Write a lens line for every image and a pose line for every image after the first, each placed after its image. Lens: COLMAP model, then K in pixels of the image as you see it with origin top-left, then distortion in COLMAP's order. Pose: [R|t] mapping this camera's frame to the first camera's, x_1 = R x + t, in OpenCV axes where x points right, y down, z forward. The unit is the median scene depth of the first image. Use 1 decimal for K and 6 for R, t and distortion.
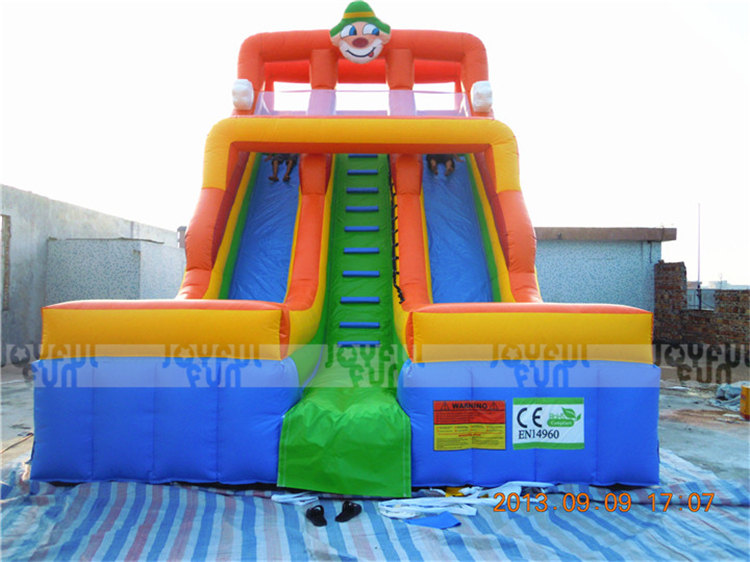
lens RADIAL K [[637.7, 0, 375.0], [0, 637.7, 281.0], [0, 0, 1]] dist [-0.018441, 0.002568]
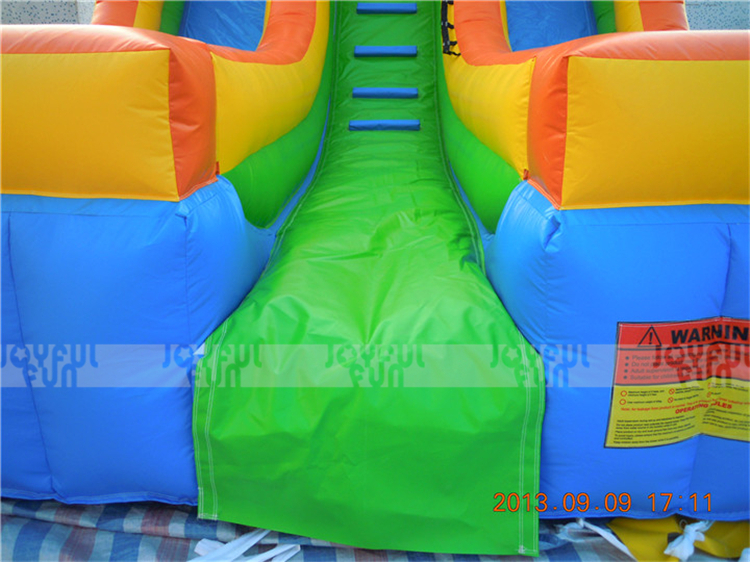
lens RADIAL K [[637.7, 0, 375.0], [0, 637.7, 281.0], [0, 0, 1]] dist [-0.018441, 0.002568]
pose [[0.999688, 0.007874, -0.023712, -0.034174], [0.000938, 0.936539, 0.350563, 0.044026], [0.024967, -0.350476, 0.936239, 0.674564]]
